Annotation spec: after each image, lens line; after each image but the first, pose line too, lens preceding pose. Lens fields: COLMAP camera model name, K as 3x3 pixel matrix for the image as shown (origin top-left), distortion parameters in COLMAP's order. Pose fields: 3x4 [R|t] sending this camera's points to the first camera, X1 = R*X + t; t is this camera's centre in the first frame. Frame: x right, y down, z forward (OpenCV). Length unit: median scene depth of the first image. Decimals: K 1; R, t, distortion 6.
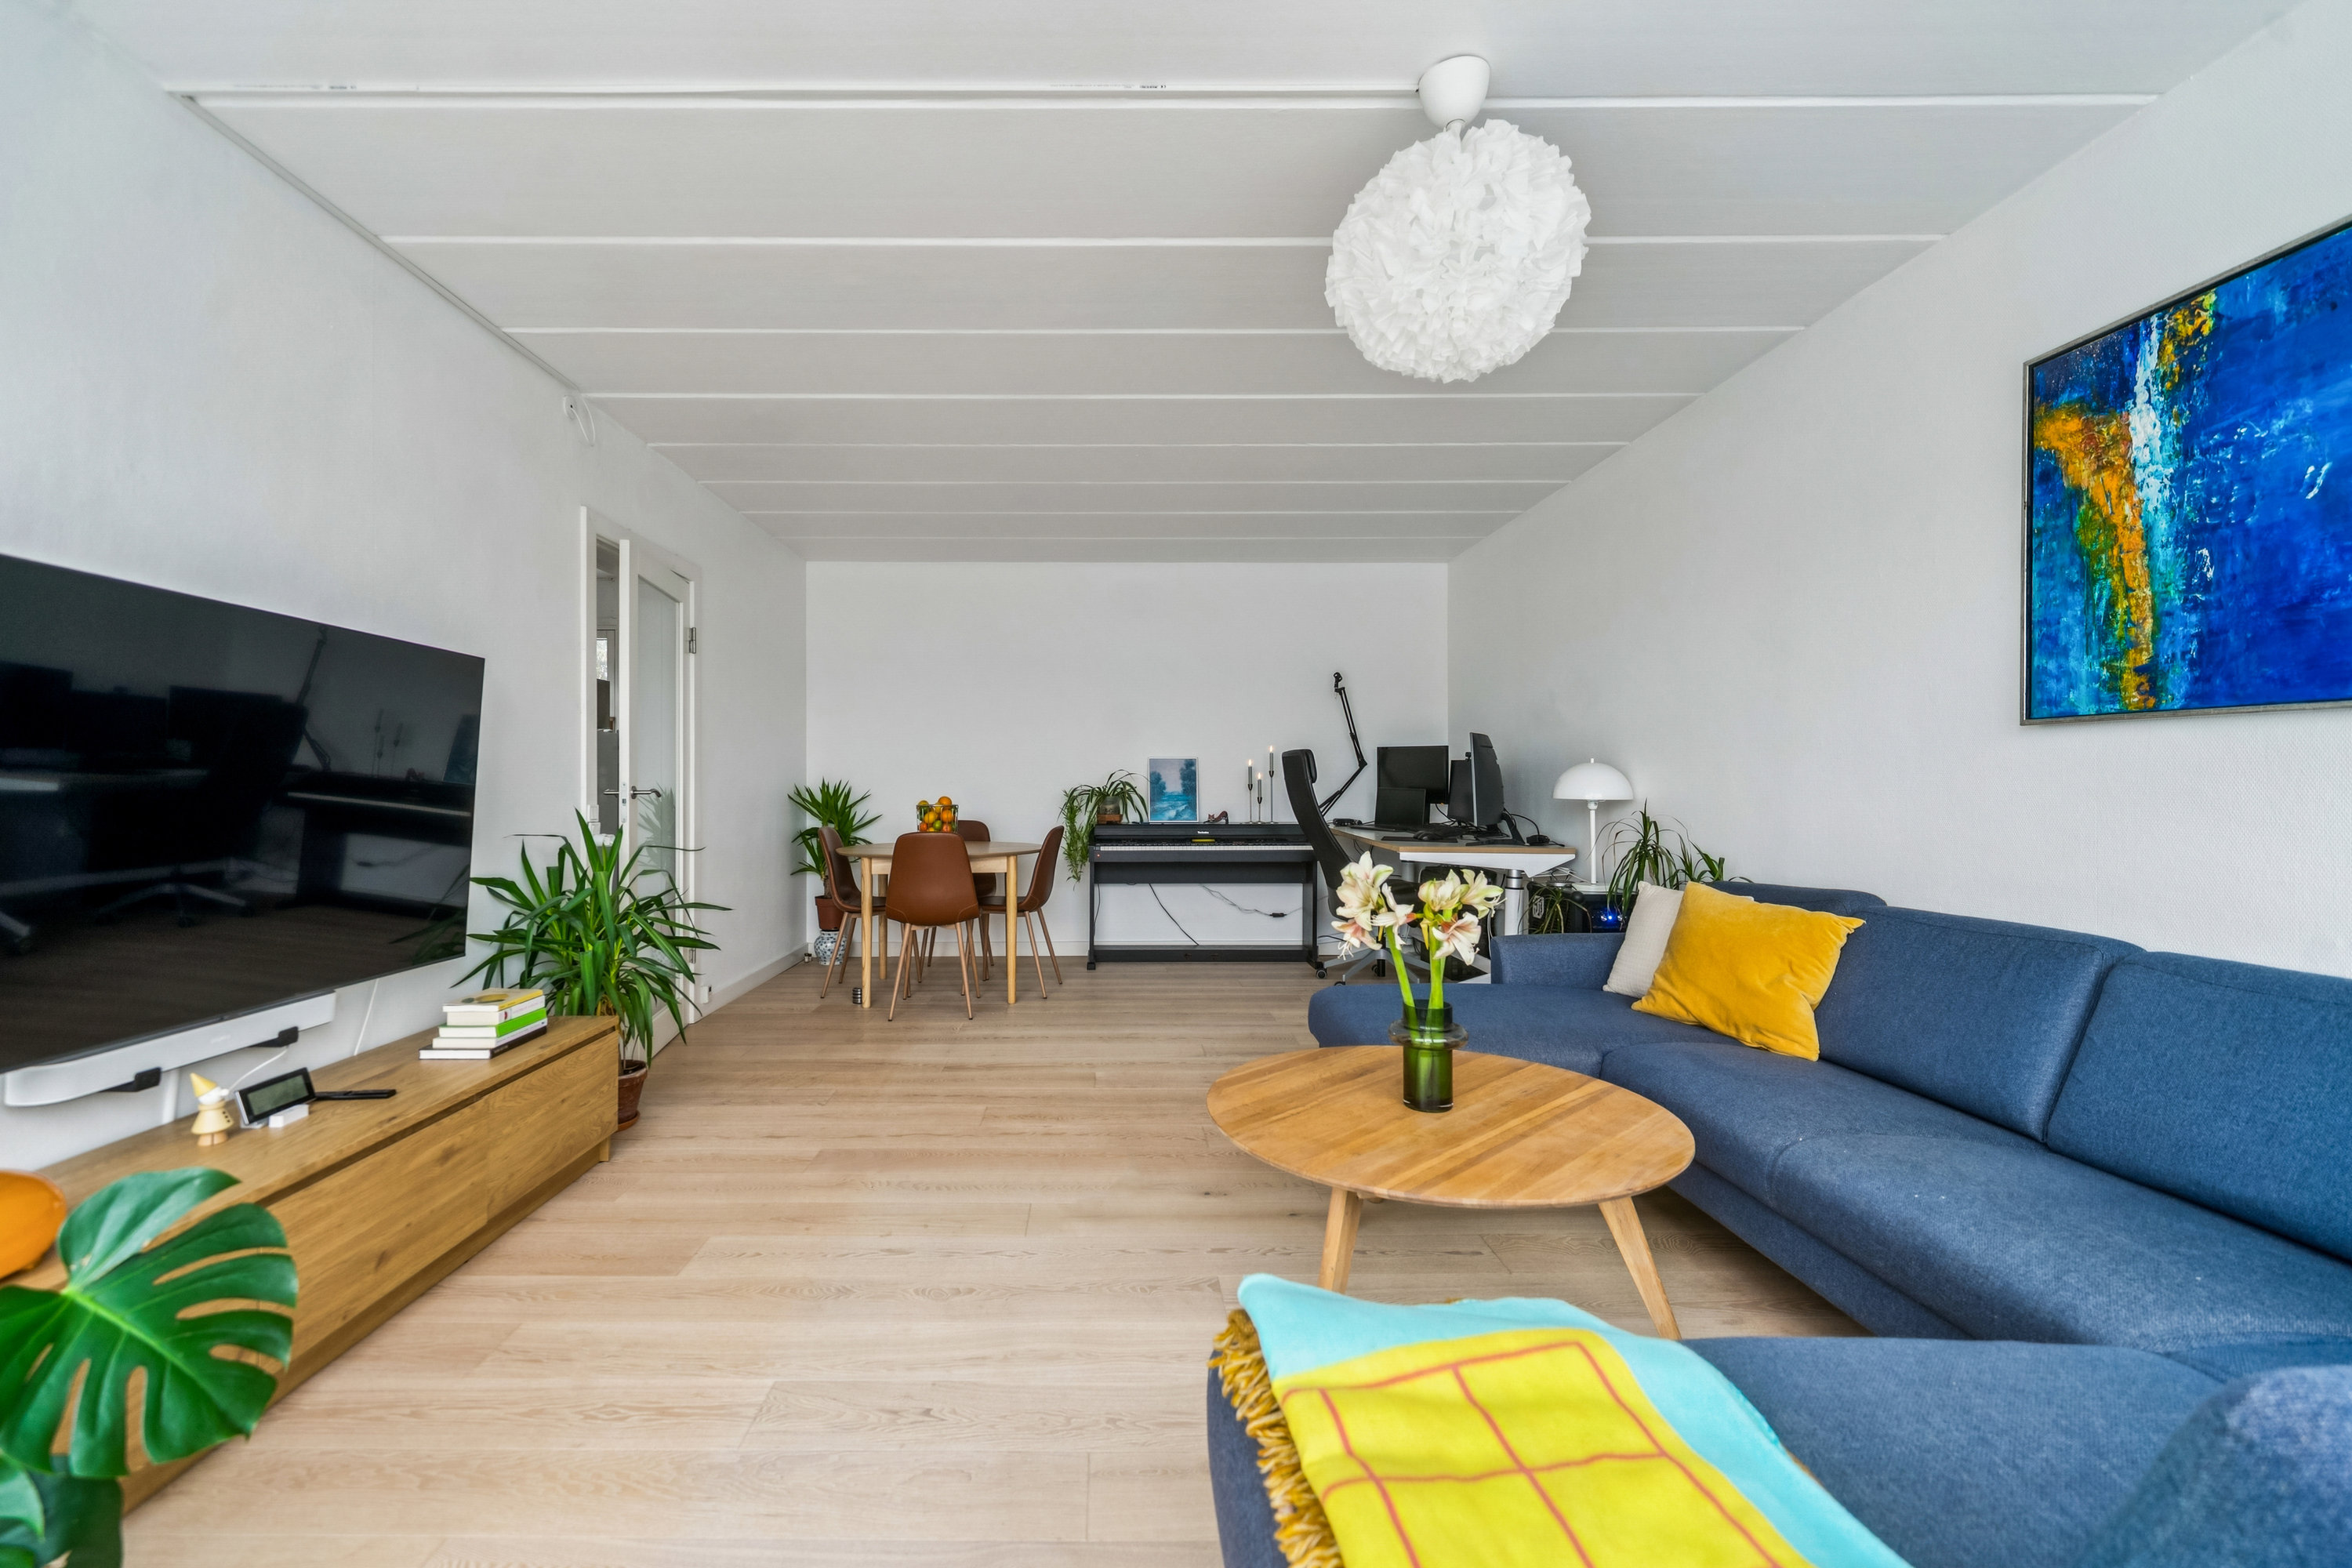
lens RADIAL K [[961.8, 0, 1161.8], [0, 961.8, 776.7], [0, 0, 1]] dist [-0.000907, -0.000133]
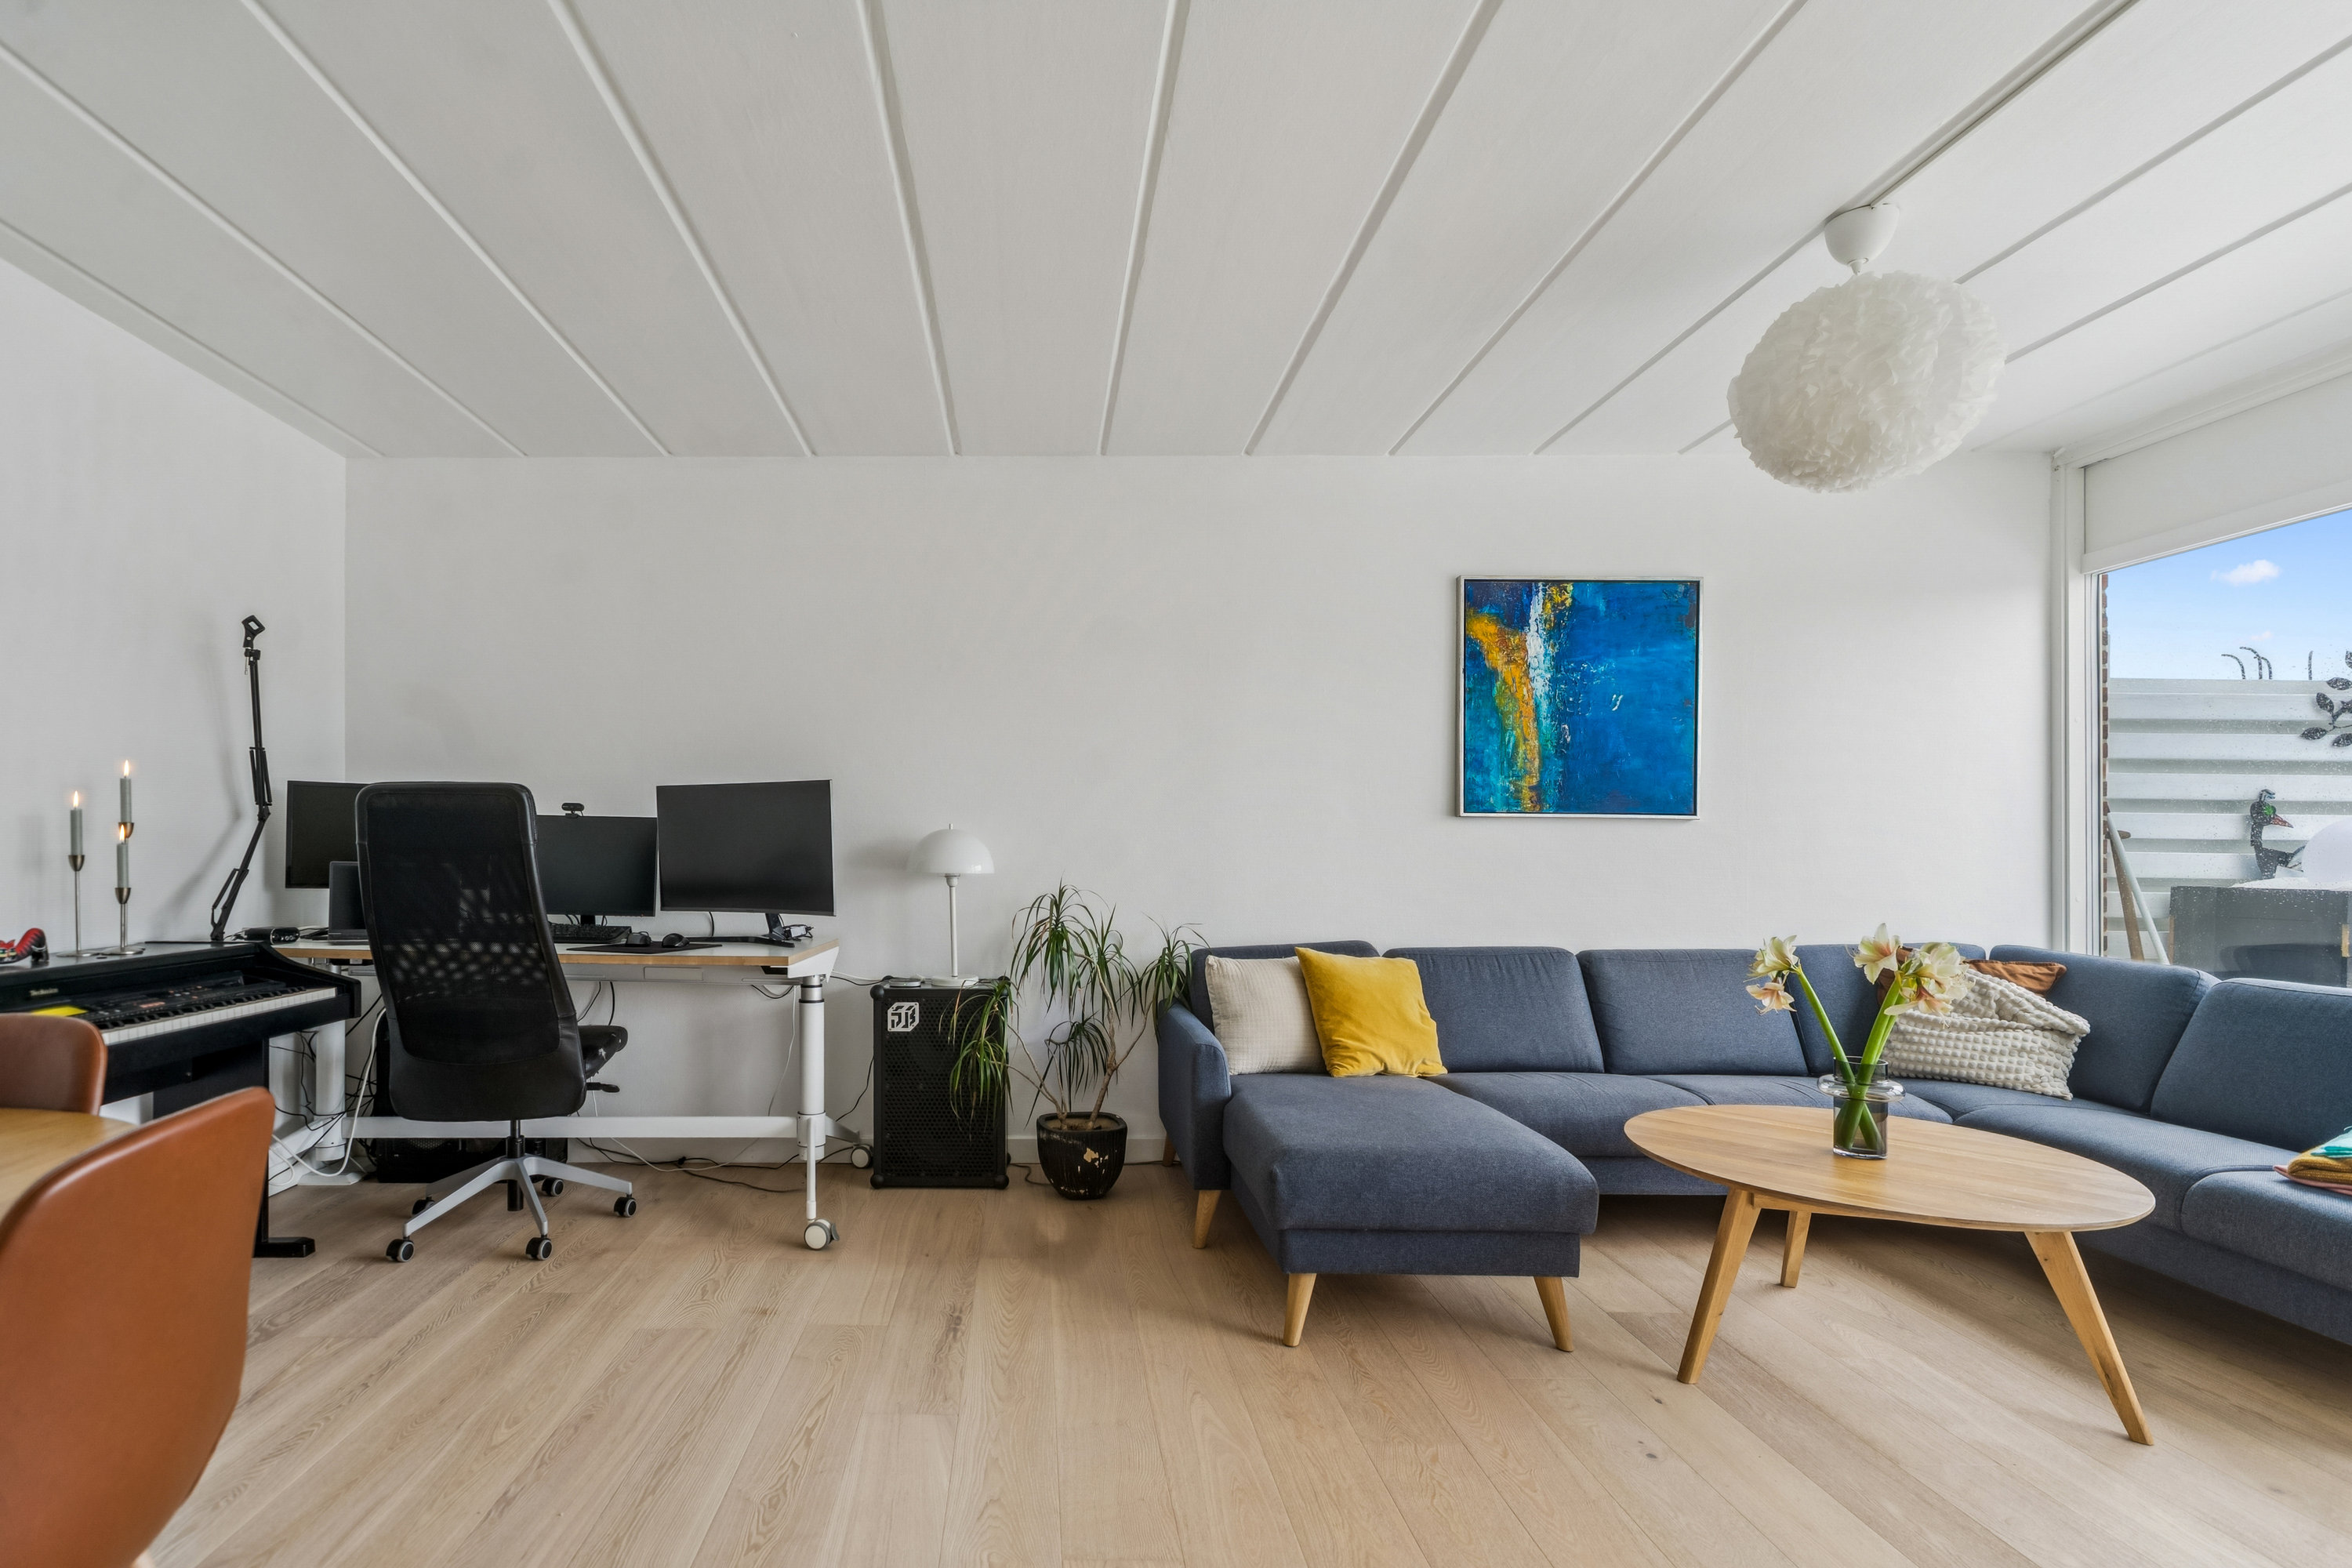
lens RADIAL K [[1122.1, 0, 987.7], [0, 1122.1, 849.9], [0, 0, 1]] dist [0.004302, -0.000141]
pose [[0.065864, 0.003821, 0.997821, -0.752478], [-0.008385, 0.999959, -0.003276, 0.009288], [-0.997793, -0.008151, 0.065893, 1.343815]]
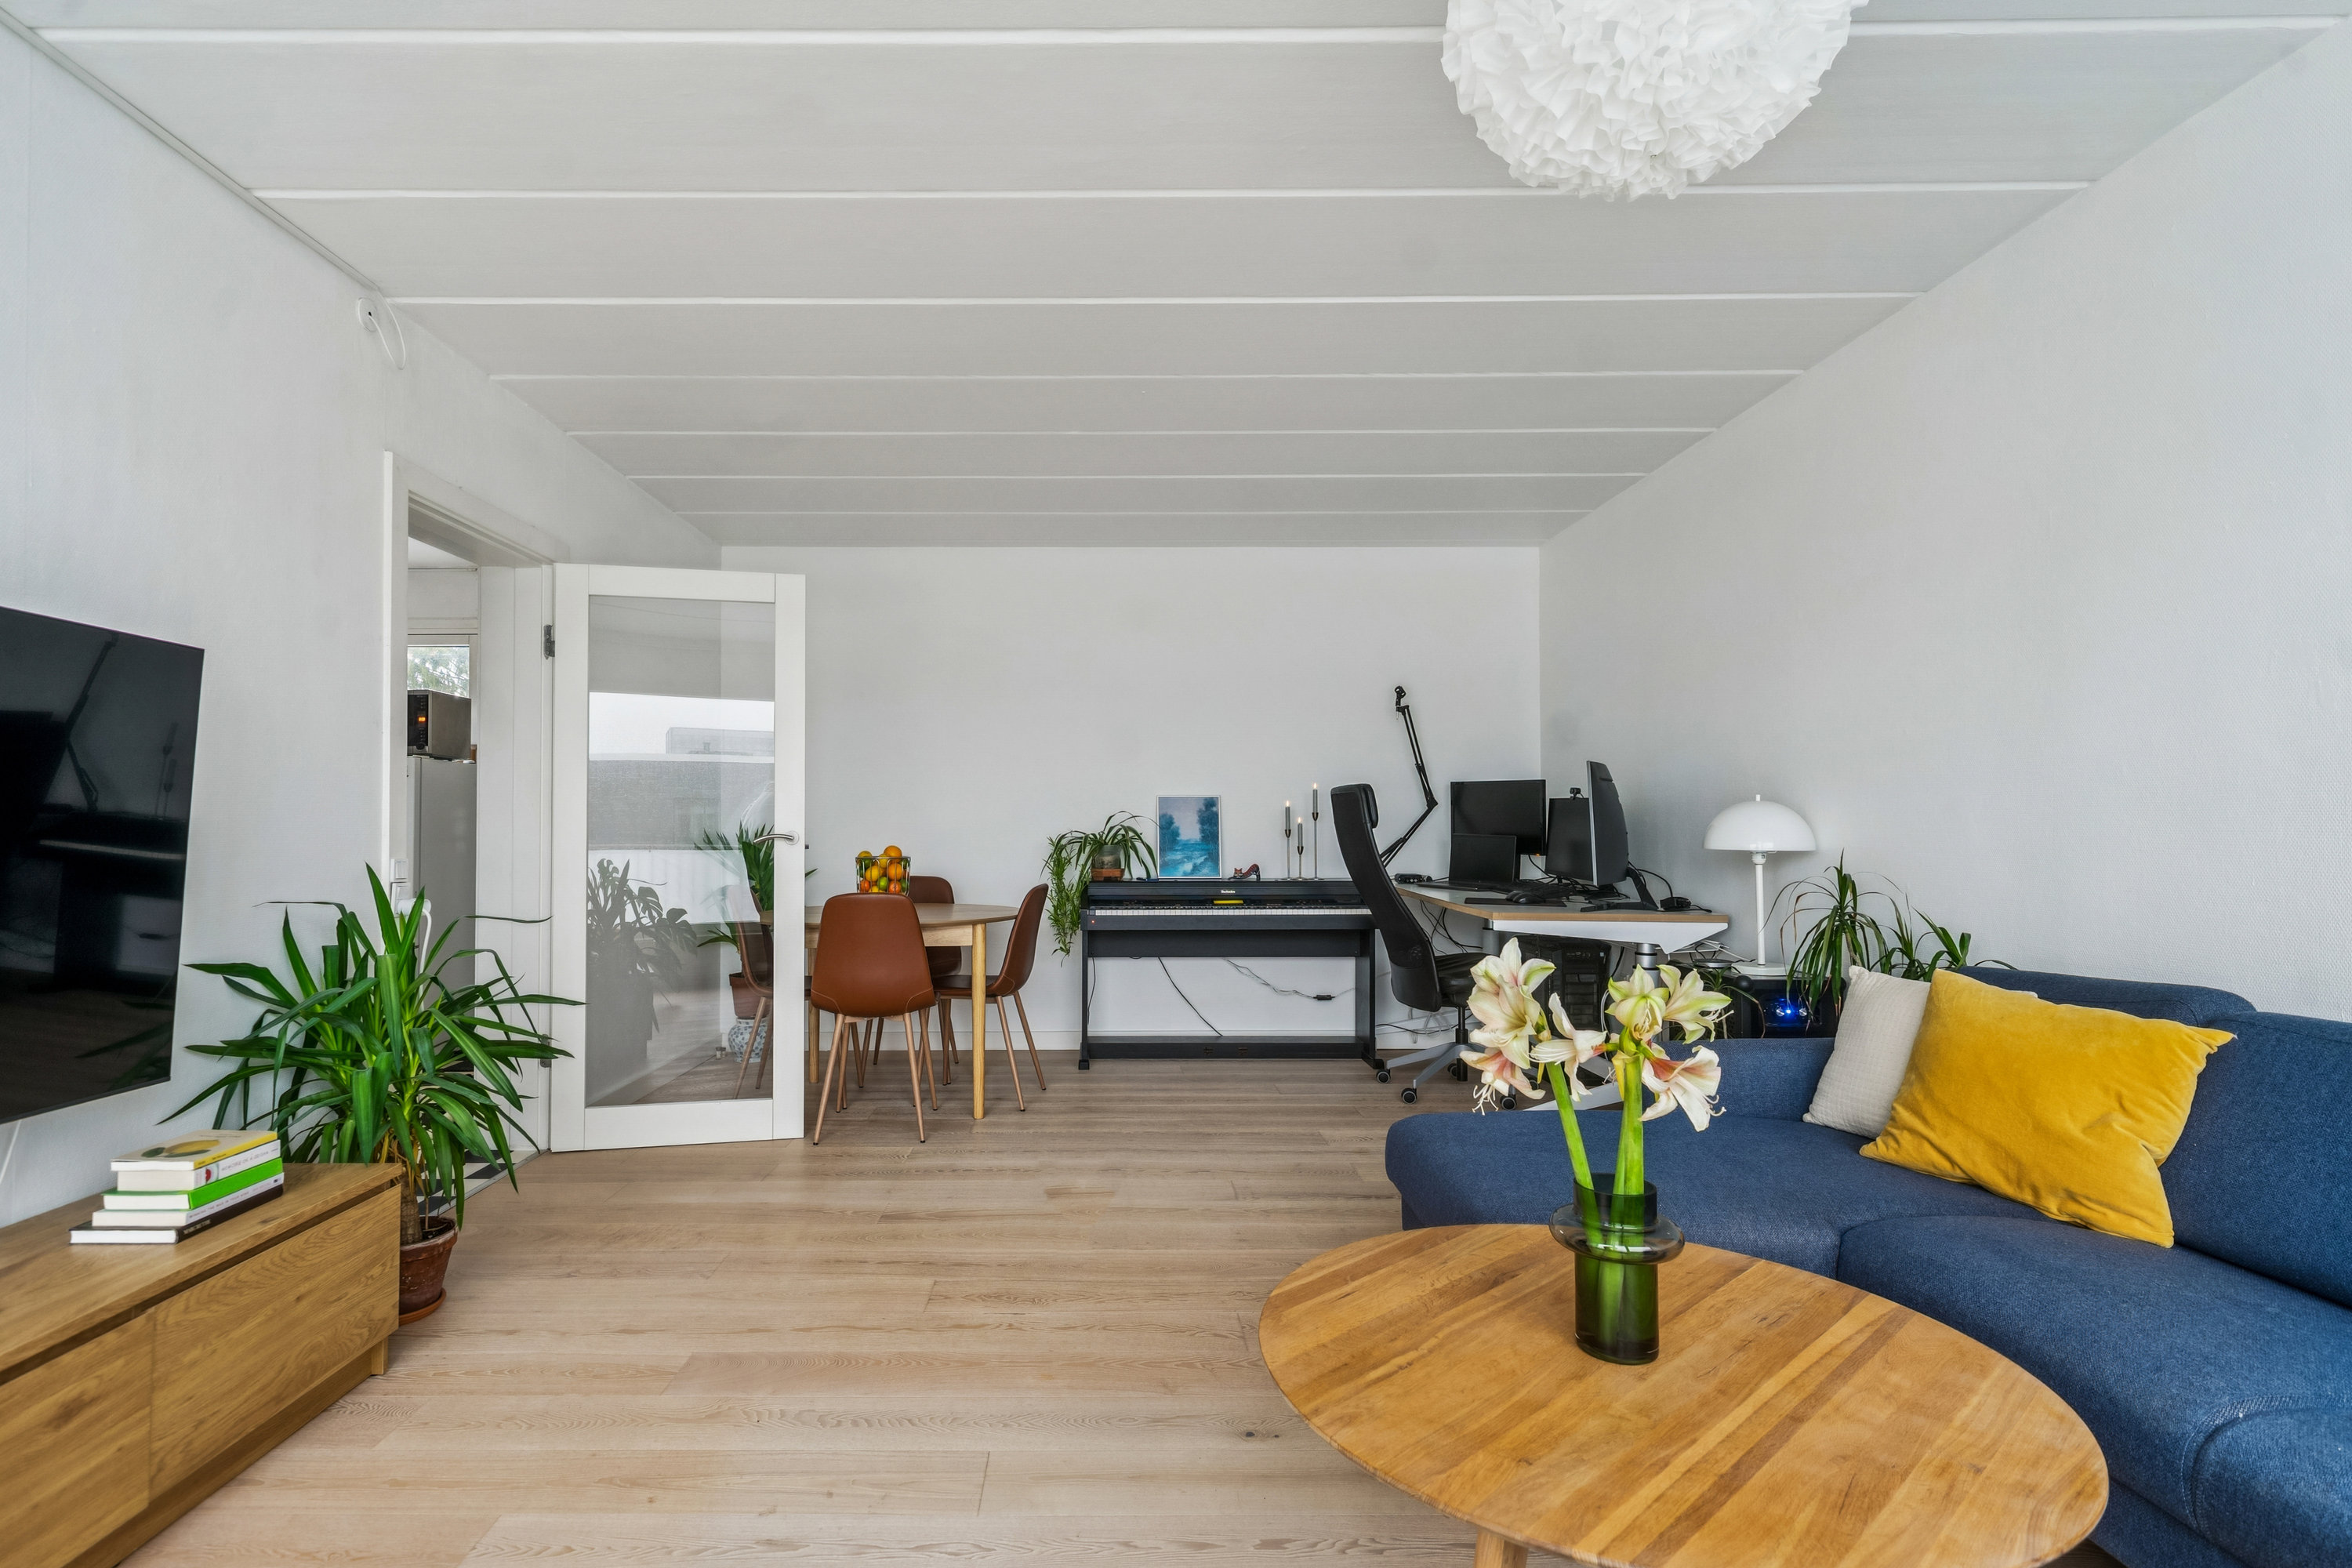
lens RADIAL K [[1123.8, 0, 1160.0], [0, 1123.8, 820.6], [0, 0, 1]] dist [0.004922, 0.001592]
pose [[0.999961, -0.000659, -0.008762, -0.008384], [0.000662, 1.000000, 0.000319, 0.000361], [0.008762, -0.000325, 0.999962, 0.194576]]
